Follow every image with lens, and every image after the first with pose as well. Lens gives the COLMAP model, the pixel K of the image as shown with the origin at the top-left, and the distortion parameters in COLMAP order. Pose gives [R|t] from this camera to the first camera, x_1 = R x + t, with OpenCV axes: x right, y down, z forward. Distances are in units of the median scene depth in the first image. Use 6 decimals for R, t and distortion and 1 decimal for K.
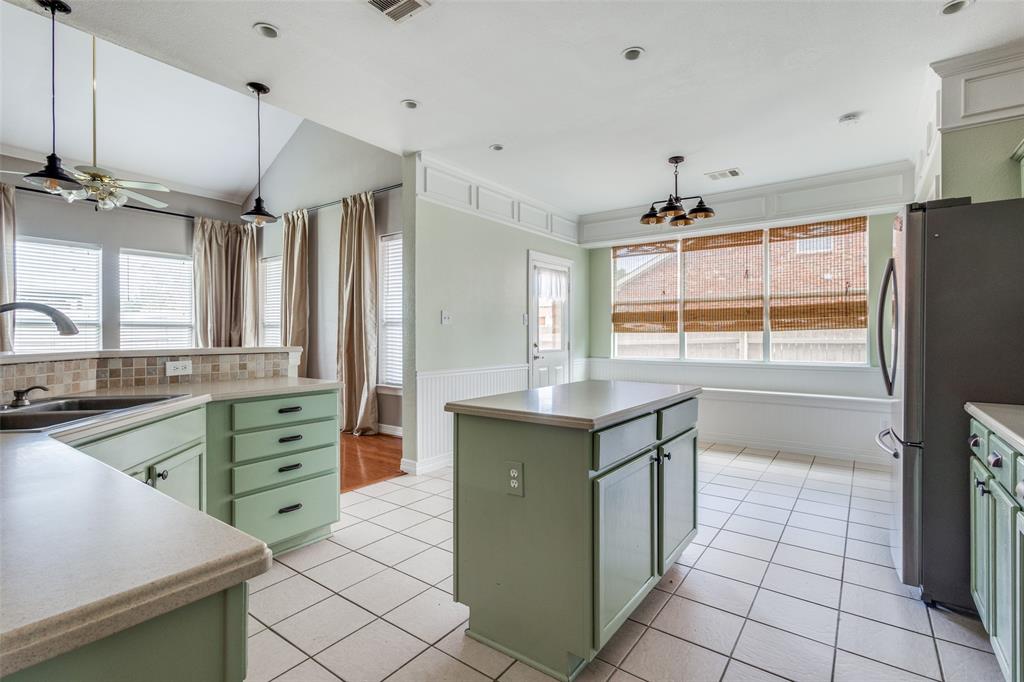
lens RADIAL K [[493.7, 0, 521.5], [0, 493.7, 335.4], [0, 0, 1]] dist [0.016049, -0.001339]
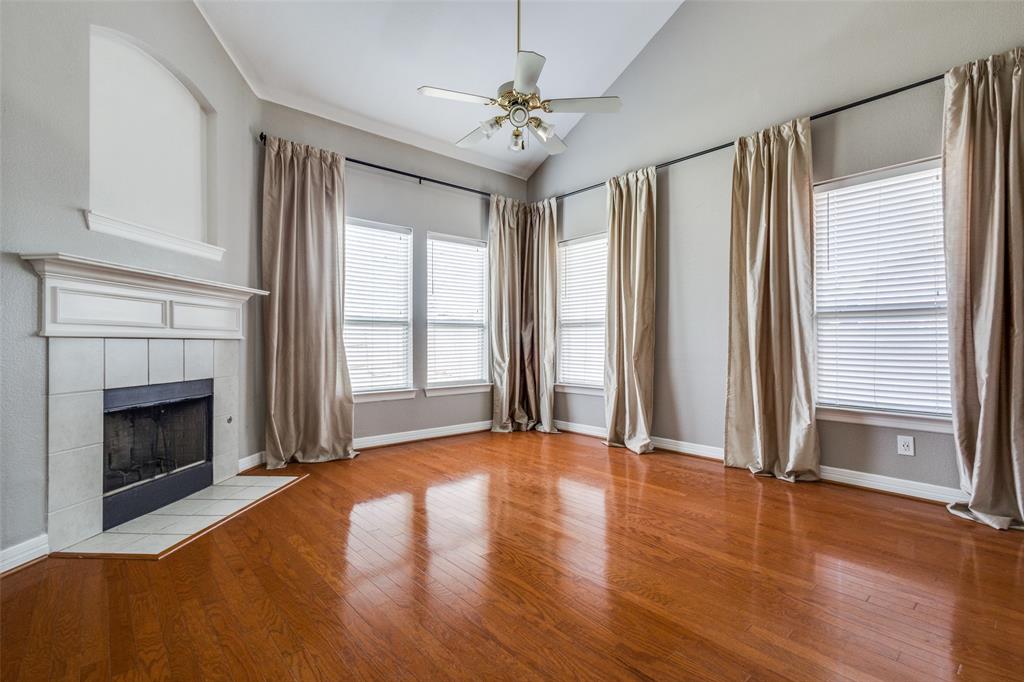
lens RADIAL K [[493.7, 0, 513.2], [0, 493.7, 340.5], [0, 0, 1]] dist [0.016049, -0.001339]
pose [[0.972452, -0.001649, -0.233096, -0.575594], [0.000382, 0.999985, -0.005484, 0.015872], [0.233101, 0.005244, 0.972438, 0.273511]]
